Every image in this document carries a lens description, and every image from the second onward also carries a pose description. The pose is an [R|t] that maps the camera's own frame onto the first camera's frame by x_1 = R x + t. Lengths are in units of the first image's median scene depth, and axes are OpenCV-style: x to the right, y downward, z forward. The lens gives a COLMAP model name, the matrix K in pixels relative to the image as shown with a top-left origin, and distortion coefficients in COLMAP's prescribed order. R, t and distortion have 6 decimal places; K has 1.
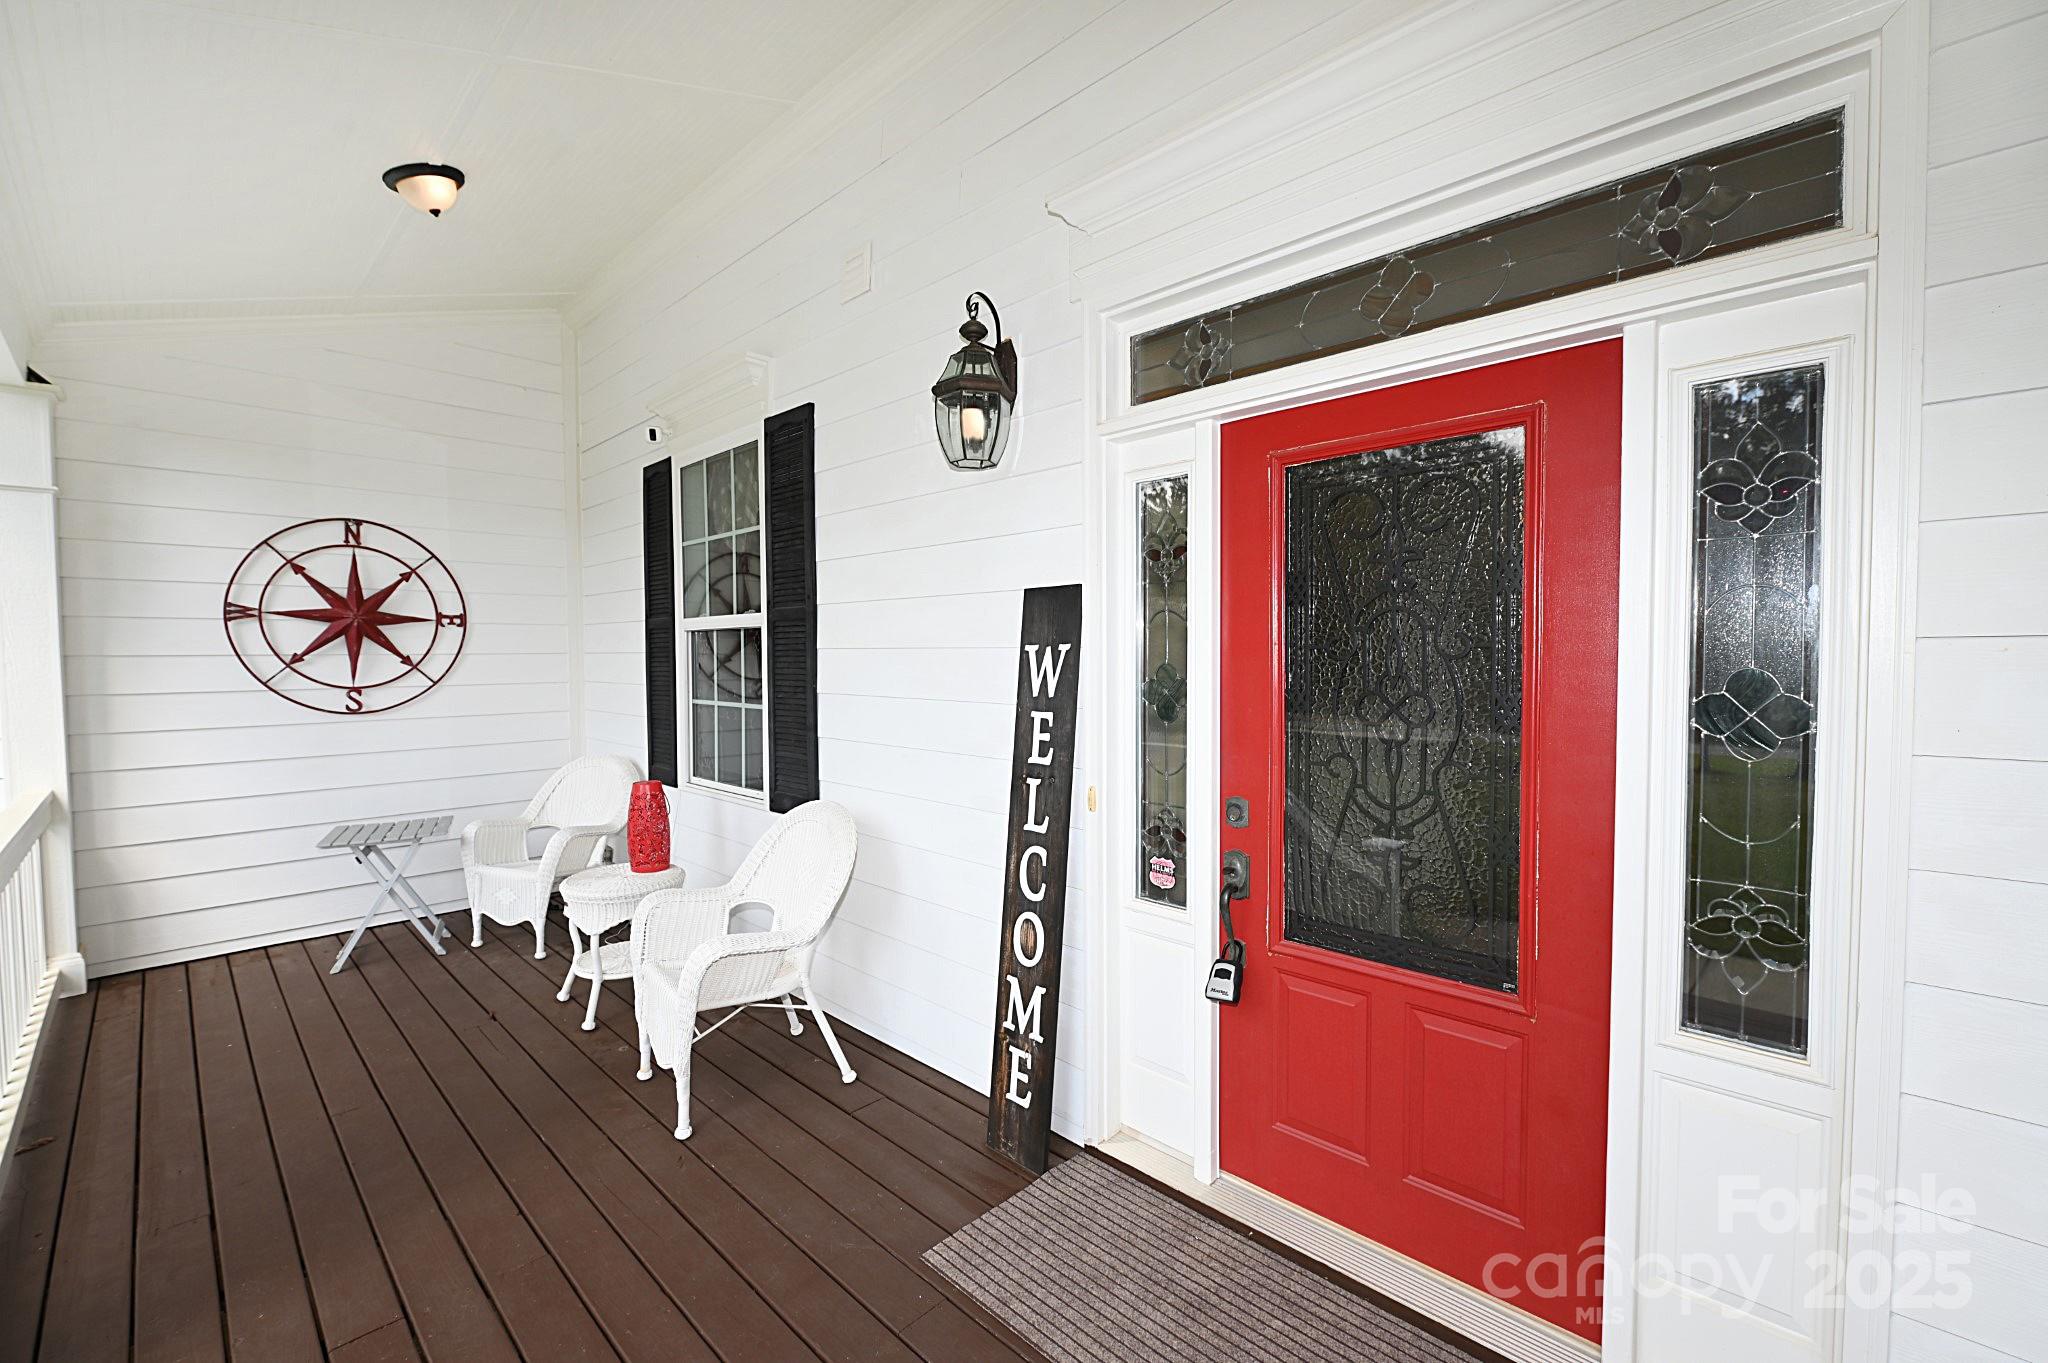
lens RADIAL K [[854.8, 0, 1024.1], [0, 854.8, 687.4], [0, 0, 1]] dist [-0.004956, -0.000013]
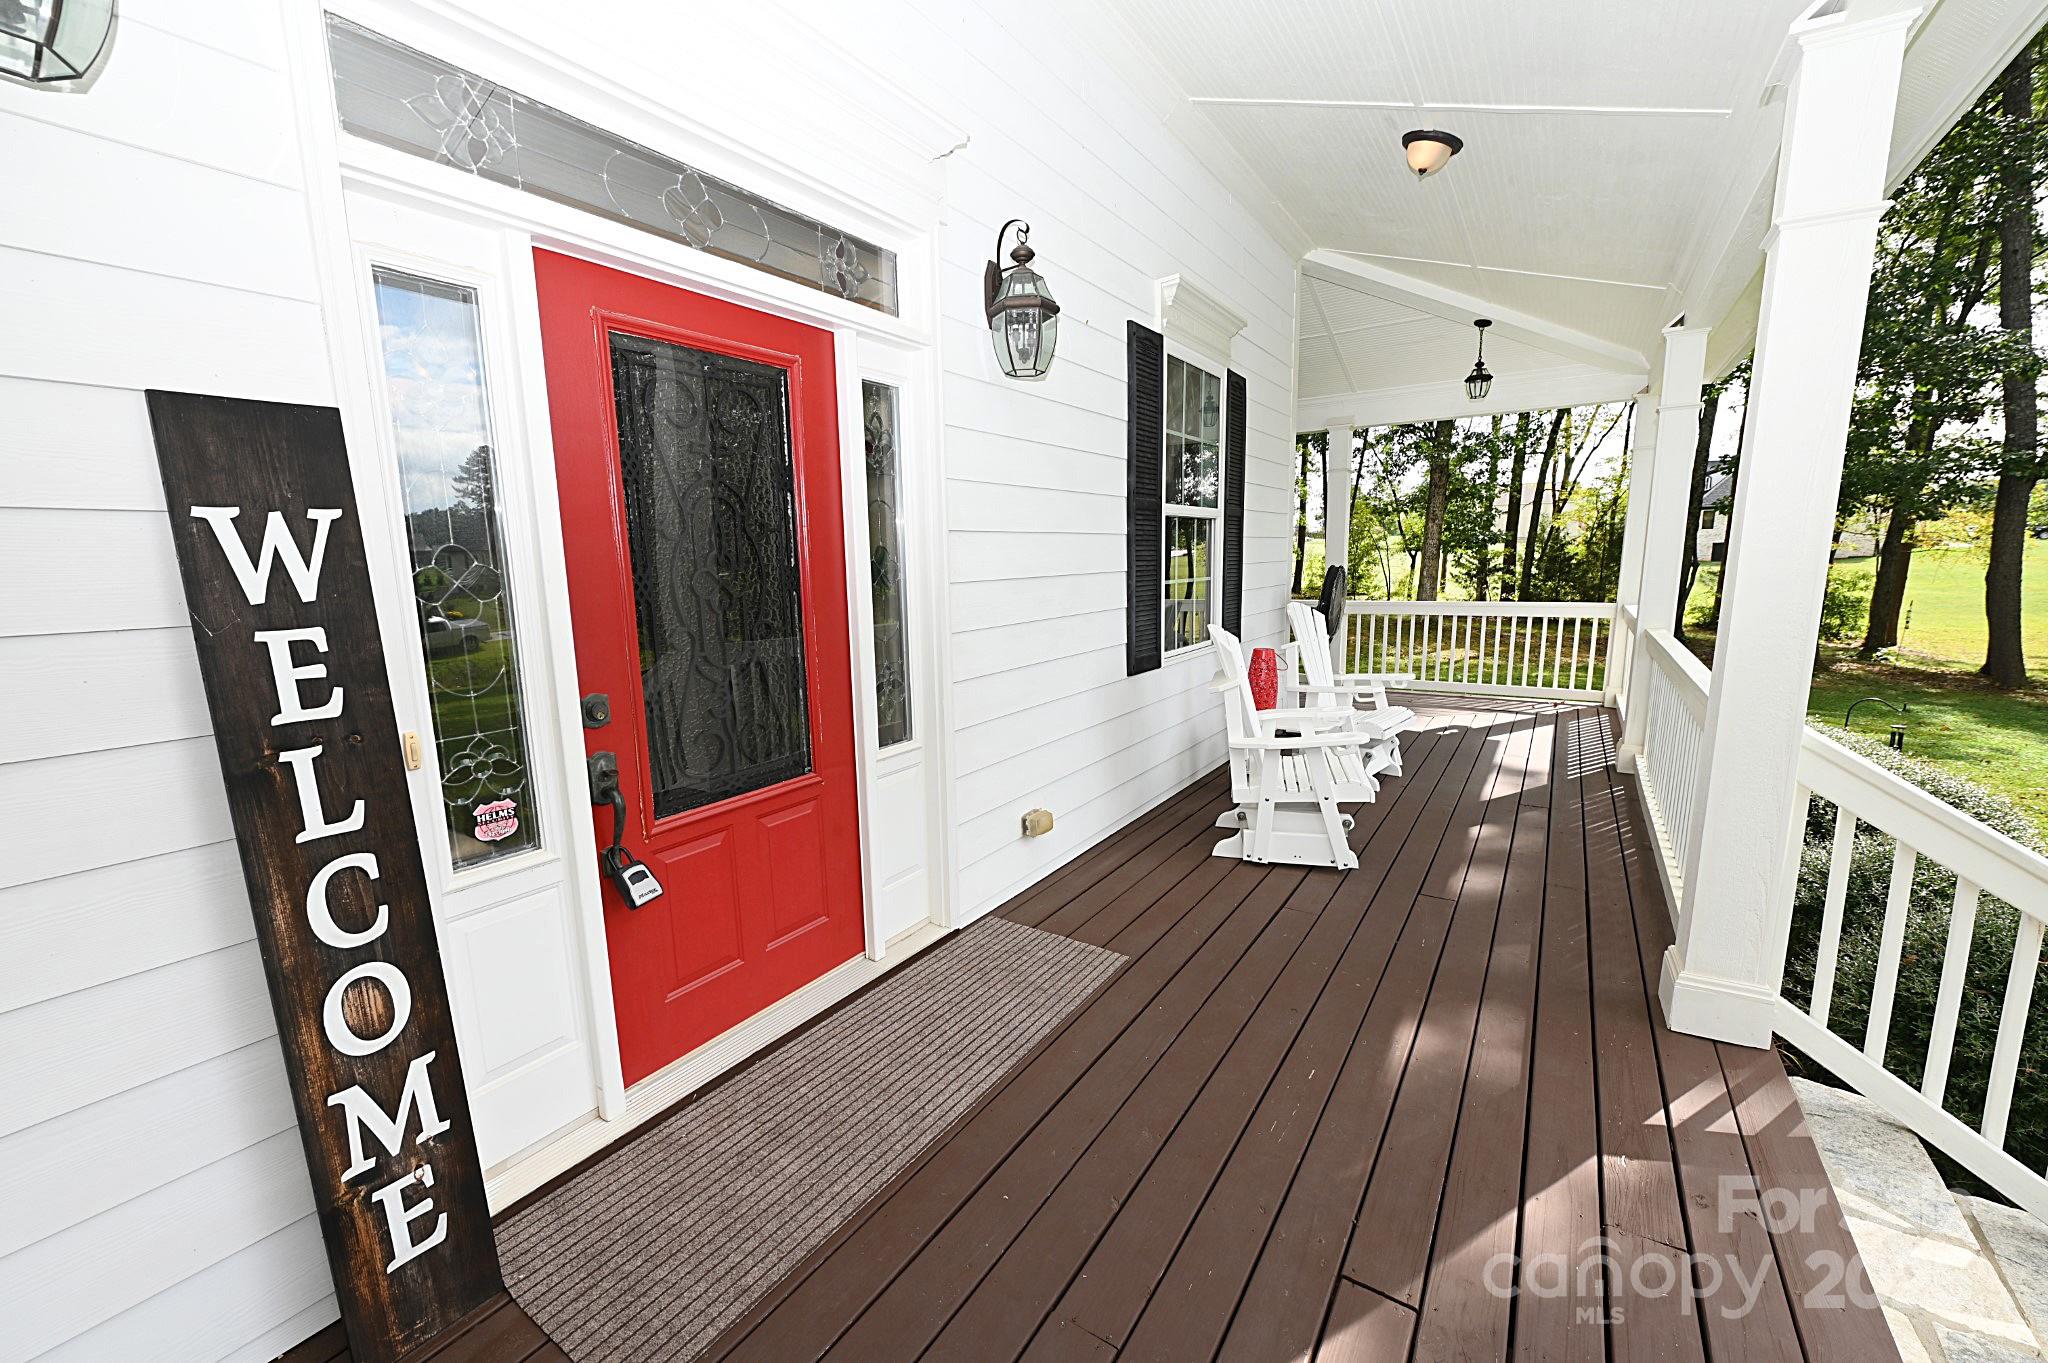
lens RADIAL K [[814.3, 0, 1029.7], [0, 814.3, 686.1], [0, 0, 1]] dist [-0.009301, -0.000926]
pose [[-0.190623, -0.151882, 0.969843, -0.593990], [0.051222, 0.985074, 0.164335, 0.002899], [-0.980326, 0.081004, -0.179998, 0.625634]]
